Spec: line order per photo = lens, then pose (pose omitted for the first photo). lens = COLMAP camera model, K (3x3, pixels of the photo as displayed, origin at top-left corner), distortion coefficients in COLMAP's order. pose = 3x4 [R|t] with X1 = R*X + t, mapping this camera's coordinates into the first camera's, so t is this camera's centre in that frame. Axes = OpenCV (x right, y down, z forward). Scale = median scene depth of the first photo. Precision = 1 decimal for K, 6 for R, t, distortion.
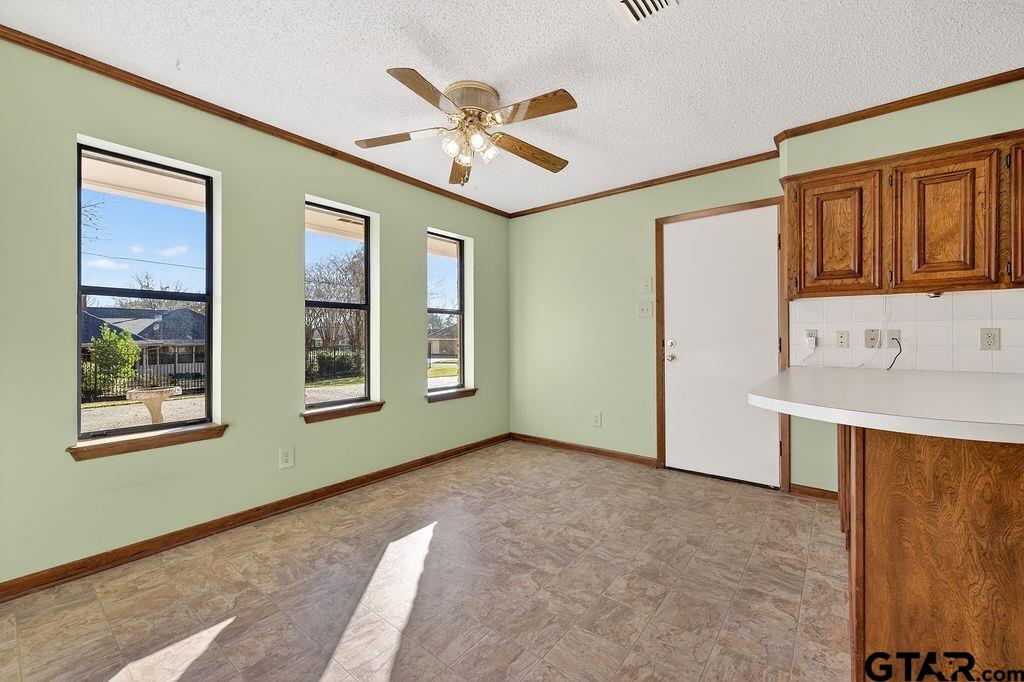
lens RADIAL K [[415.9, 0, 510.2], [0, 415.9, 337.9], [0, 0, 1]] dist [0.000317, -0.000029]
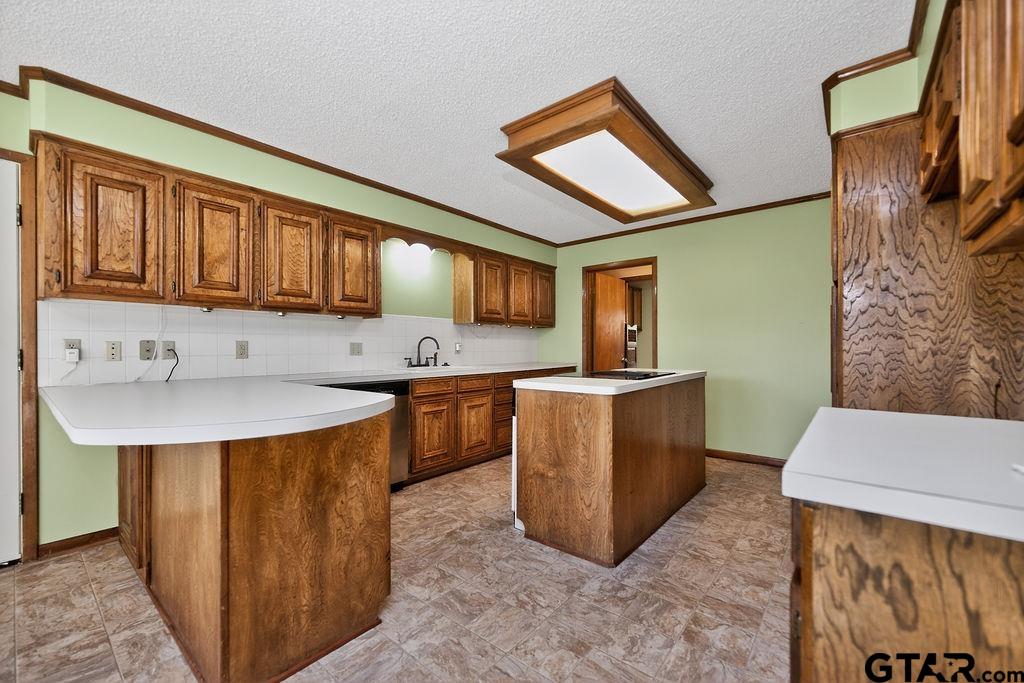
lens RADIAL K [[416.0, 0, 513.7], [0, 416.0, 346.9], [0, 0, 1]] dist [-0.001482, 0.000116]
pose [[0.019922, 0.002426, 0.999799, -0.062295], [0.005826, 0.999980, -0.002543, 0.002239], [-0.999785, 0.005876, 0.019907, 0.163842]]
